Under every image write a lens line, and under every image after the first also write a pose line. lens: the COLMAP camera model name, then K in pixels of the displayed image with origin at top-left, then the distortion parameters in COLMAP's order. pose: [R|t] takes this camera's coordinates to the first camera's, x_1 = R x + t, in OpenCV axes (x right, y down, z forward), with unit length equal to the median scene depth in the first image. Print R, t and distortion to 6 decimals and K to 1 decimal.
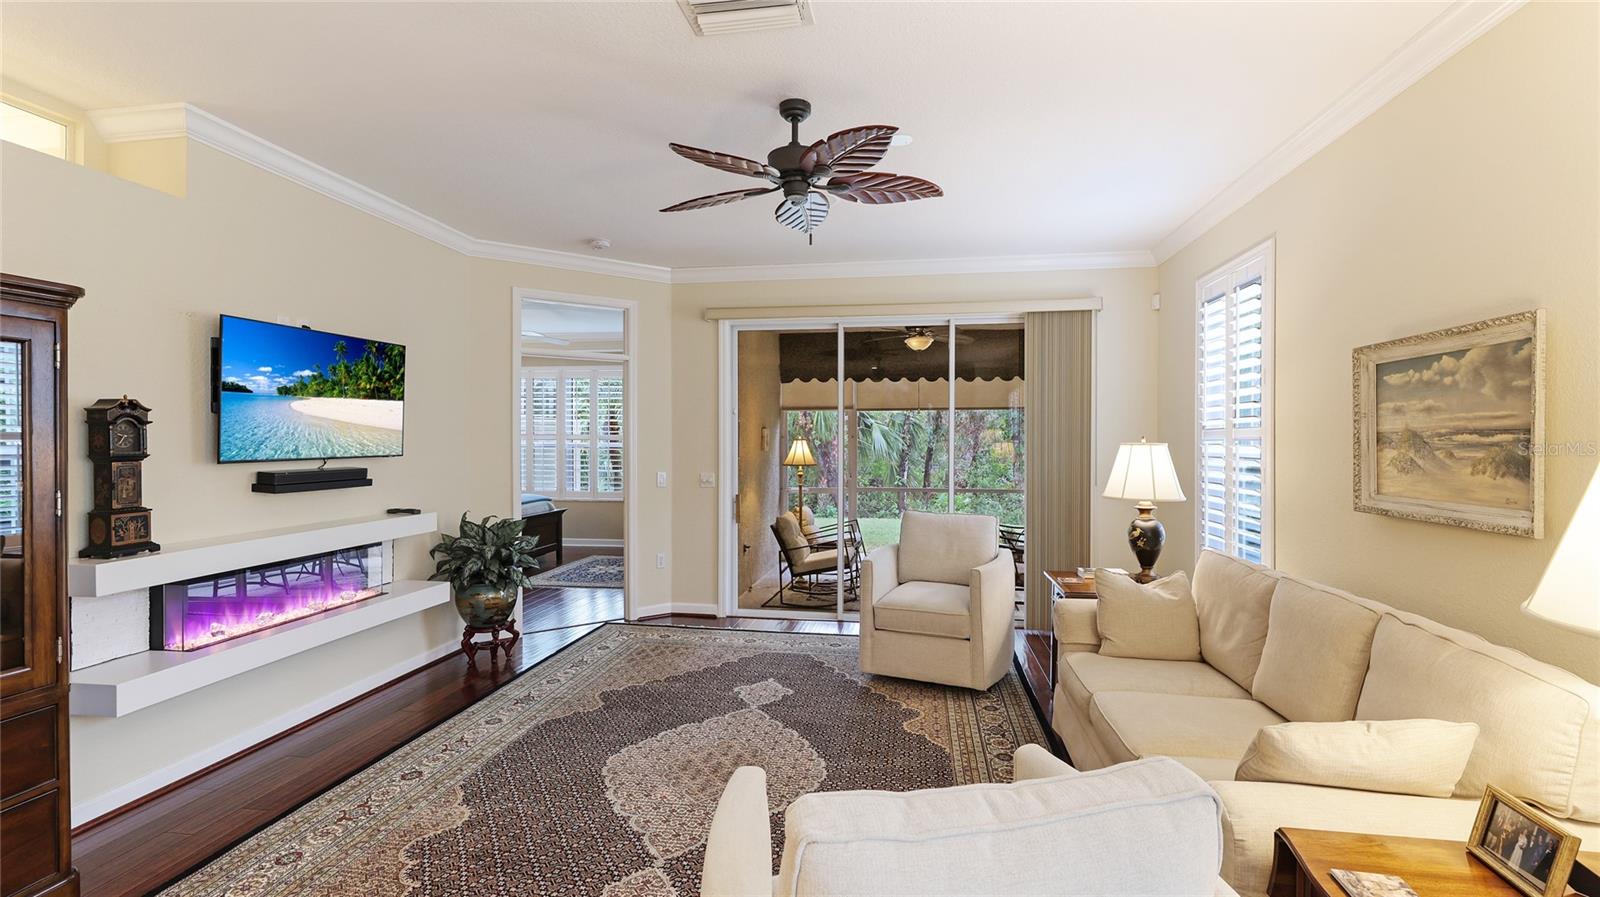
lens RADIAL K [[722.4, 0, 798.3], [0, 722.4, 438.7], [0, 0, 1]] dist [0.002223, 0.000610]
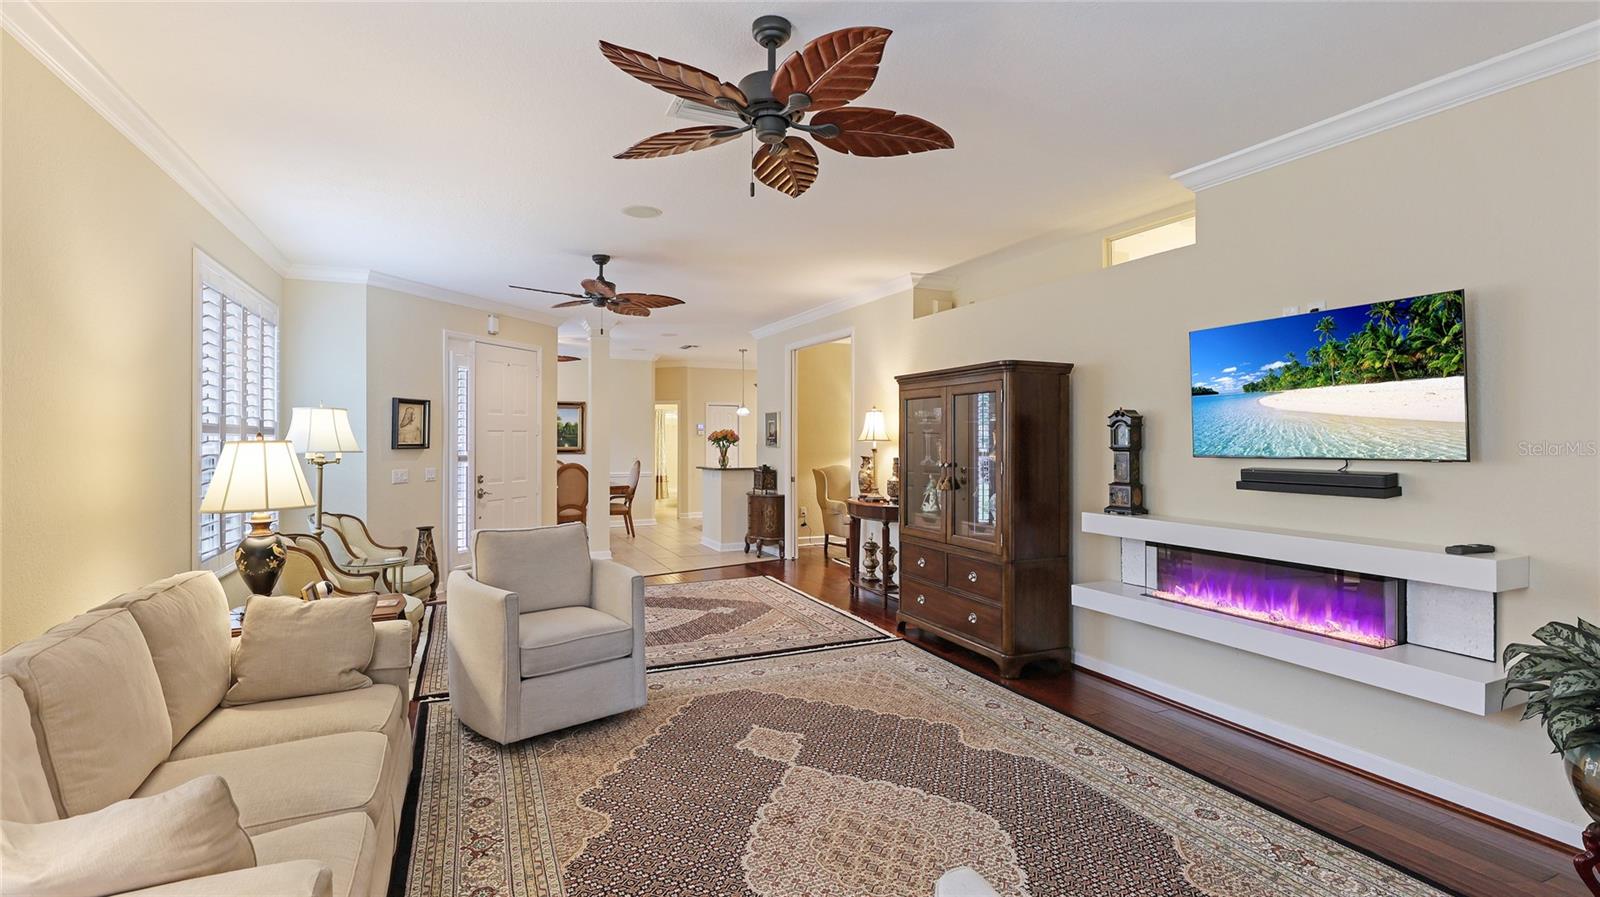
lens RADIAL K [[722.4, 0, 788.0], [0, 722.4, 436.4], [0, 0, 1]] dist [0.002223, 0.000610]
pose [[-0.837538, -0.001624, -0.546377, 0.355141], [0.000525, 0.999993, -0.003776, 0.004188], [0.546379, -0.003450, -0.837531, 1.420809]]
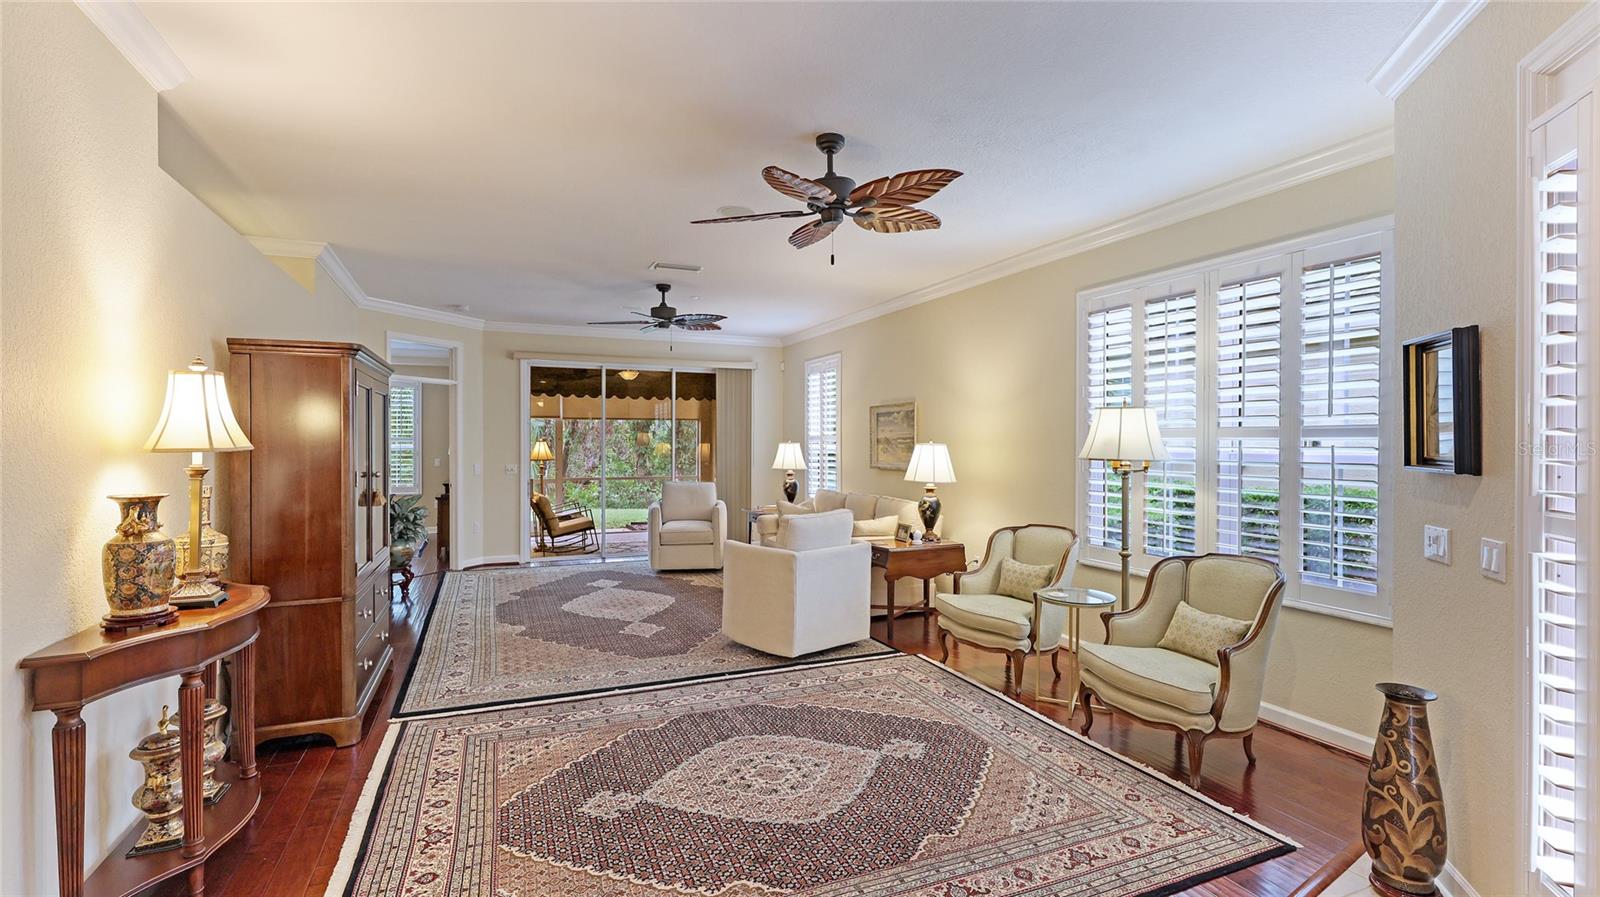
lens RADIAL K [[722.4, 0, 798.8], [0, 722.4, 446.7], [0, 0, 1]] dist [0.002223, 0.000610]
pose [[0.842164, -0.003968, 0.539207, -0.688552], [-0.000469, 0.999967, 0.008091, 0.000574], [-0.539221, -0.007067, 0.842135, -0.852256]]
